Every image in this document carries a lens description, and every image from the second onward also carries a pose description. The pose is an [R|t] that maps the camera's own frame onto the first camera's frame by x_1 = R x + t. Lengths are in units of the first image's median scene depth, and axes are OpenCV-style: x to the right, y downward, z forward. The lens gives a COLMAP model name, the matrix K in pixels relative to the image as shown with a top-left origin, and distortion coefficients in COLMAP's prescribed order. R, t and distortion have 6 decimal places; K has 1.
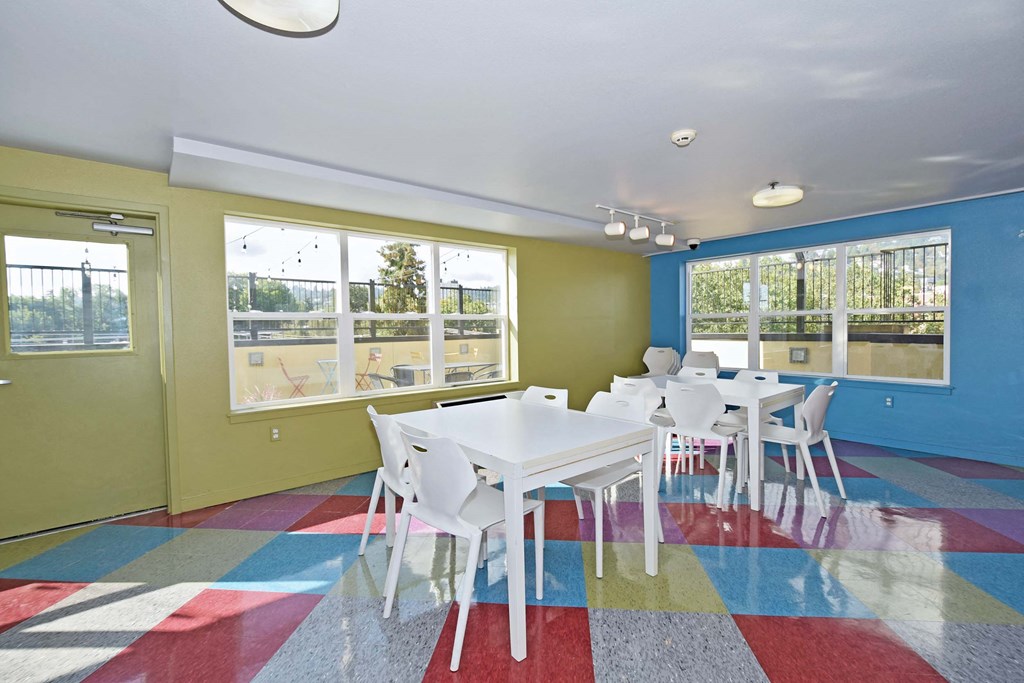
lens RADIAL K [[447.5, 0, 514.1], [0, 447.5, 341.0], [0, 0, 1]] dist [0.002005, -0.000749]
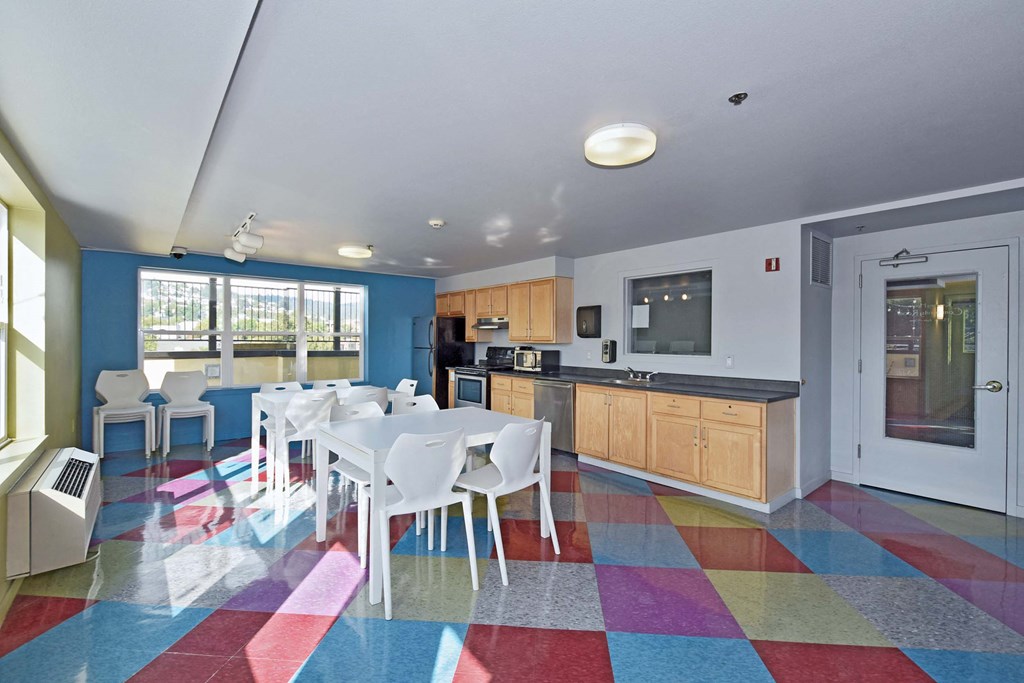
lens RADIAL K [[447.5, 0, 511.6], [0, 447.5, 343.2], [0, 0, 1]] dist [0.002005, -0.000749]
pose [[0.007221, 0.008032, 0.999942, -0.648078], [0.029046, 0.999544, -0.008238, -0.008848], [-0.999552, 0.029104, 0.006984, 0.419155]]
